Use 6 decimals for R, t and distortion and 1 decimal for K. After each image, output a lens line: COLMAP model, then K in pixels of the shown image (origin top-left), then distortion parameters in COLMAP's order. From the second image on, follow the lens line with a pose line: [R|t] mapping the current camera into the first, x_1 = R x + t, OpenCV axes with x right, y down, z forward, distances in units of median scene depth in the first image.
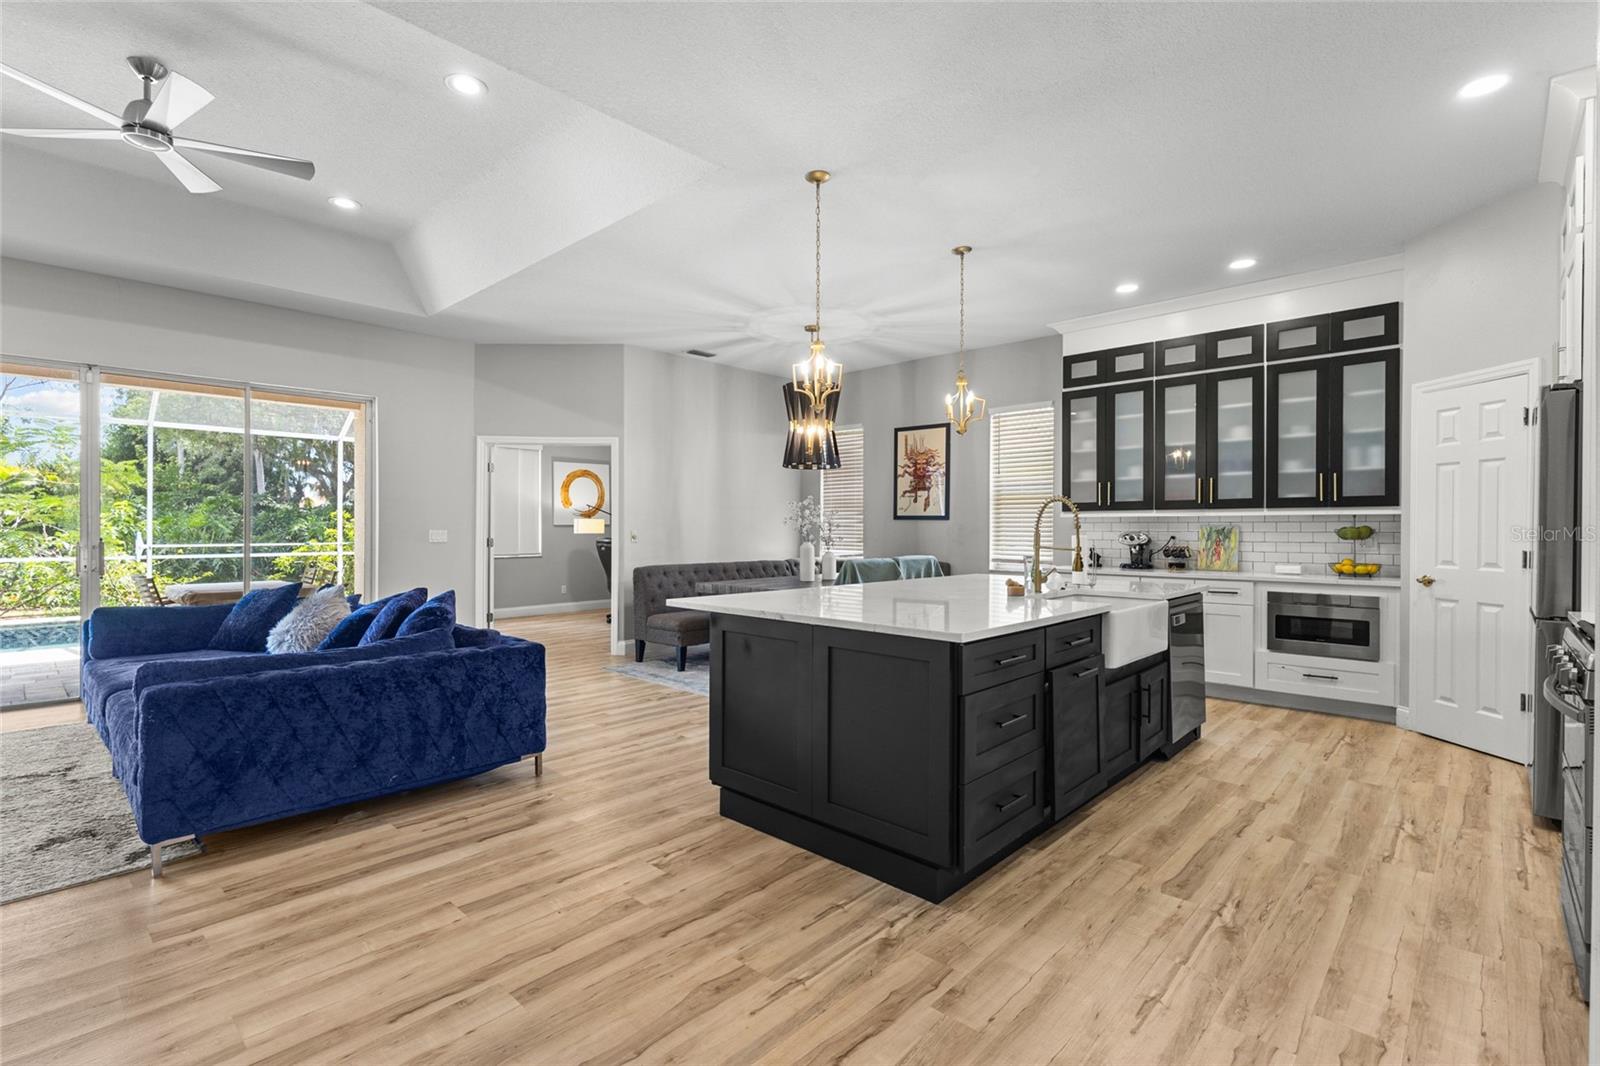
lens RADIAL K [[744.6, 0, 794.5], [0, 744.6, 536.4], [0, 0, 1]] dist [0.005810, -0.000305]
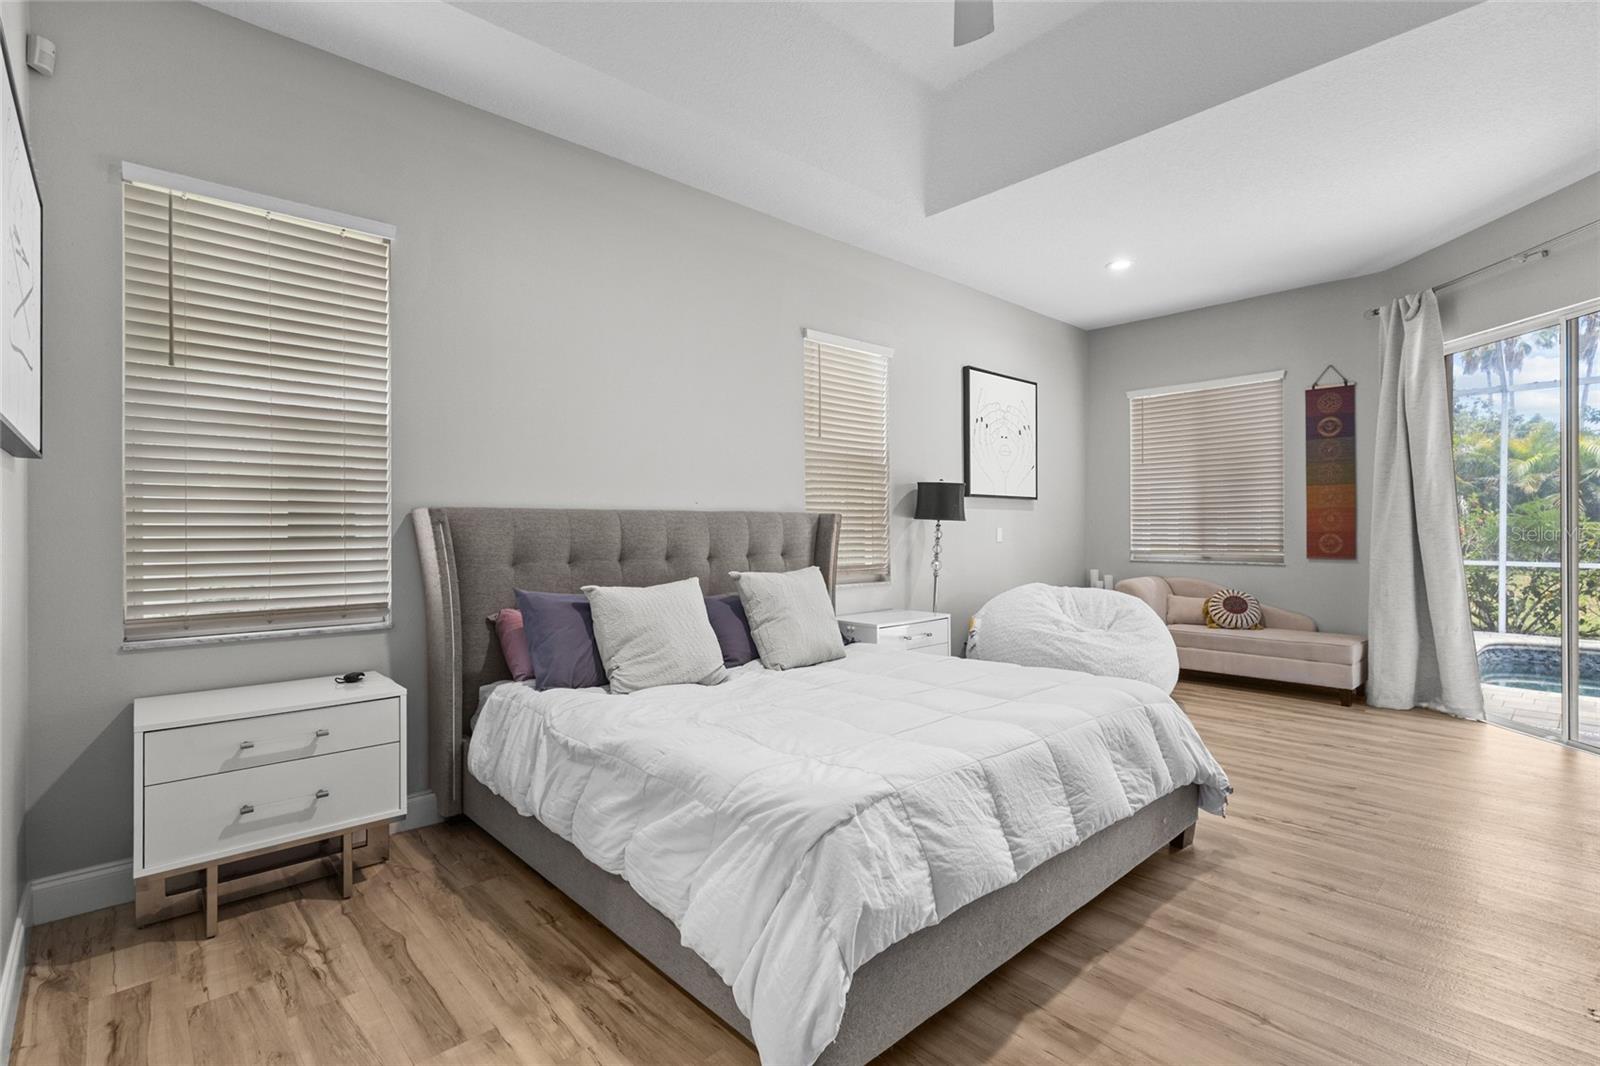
lens RADIAL K [[744.6, 0, 803.2], [0, 744.6, 532.6], [0, 0, 1]] dist [0.005810, -0.000305]
pose [[-0.079280, 0.000412, -0.996852, 0.802548], [-0.007103, 0.999974, 0.000978, 0.003067], [0.996827, 0.007158, -0.079275, 0.677215]]
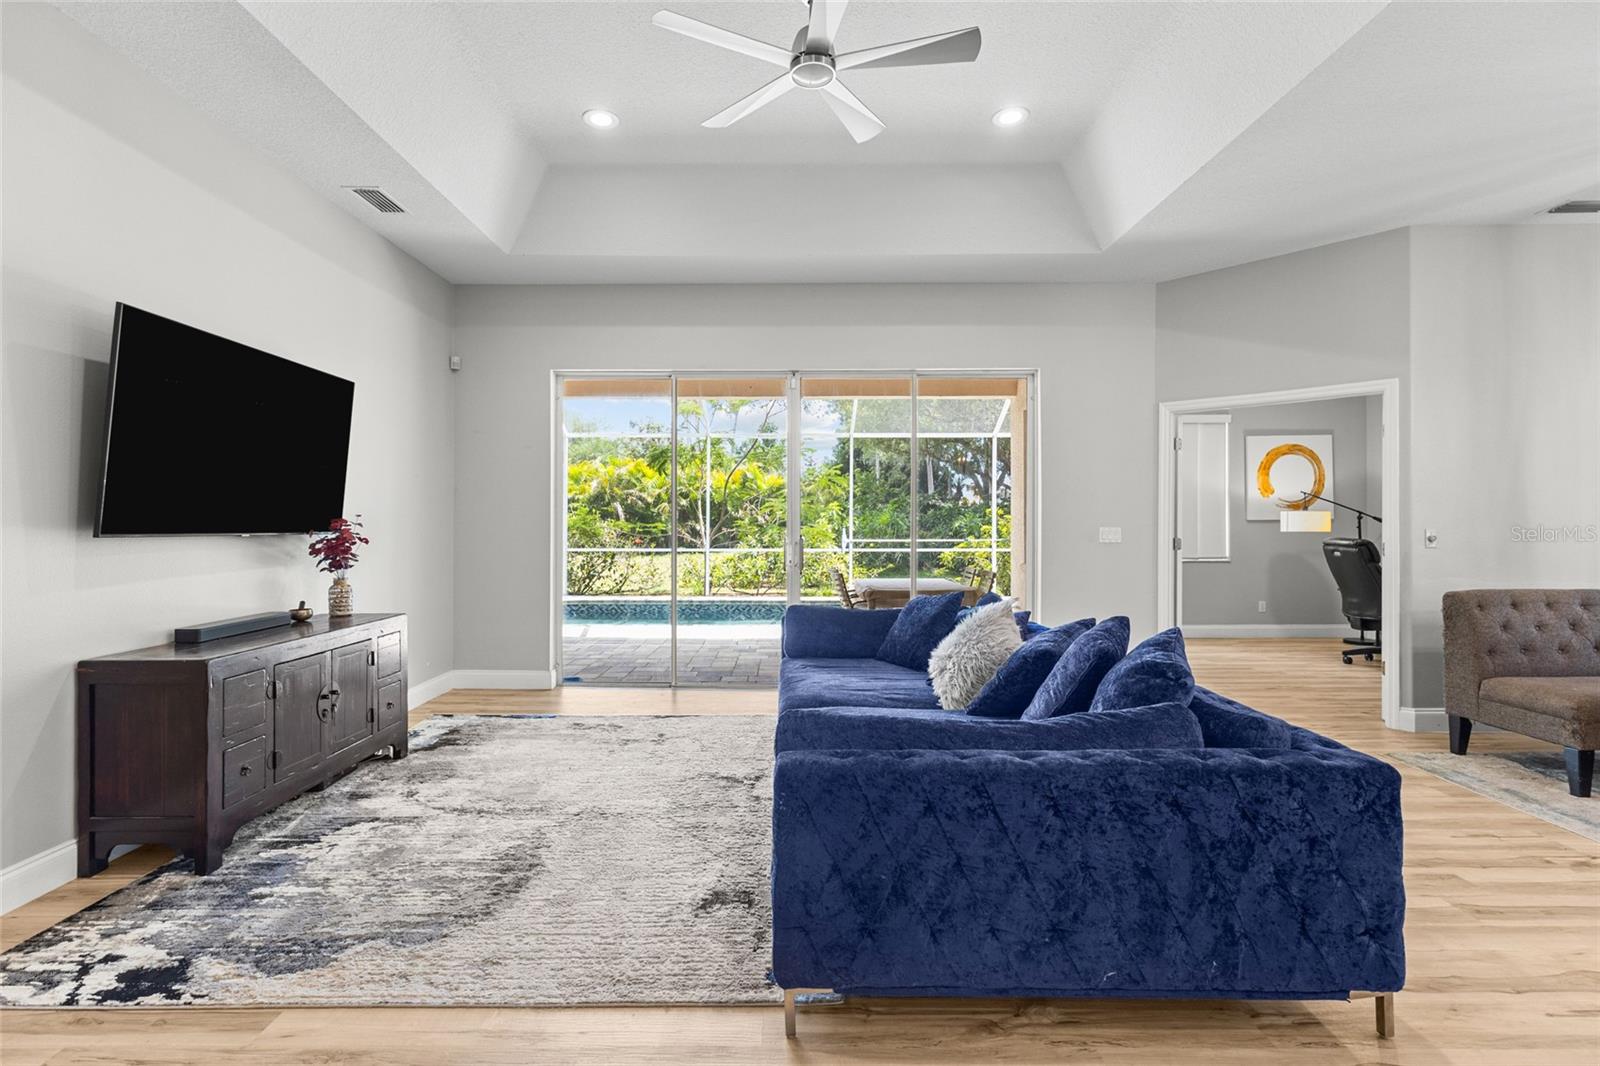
lens RADIAL K [[744.6, 0, 785.7], [0, 744.6, 519.6], [0, 0, 1]] dist [0.005810, -0.000305]
pose [[0.686679, -0.007673, -0.726920, -0.175357], [-0.004453, 0.999881, -0.014760, -0.004808], [0.726947, 0.013372, 0.686564, 0.259200]]
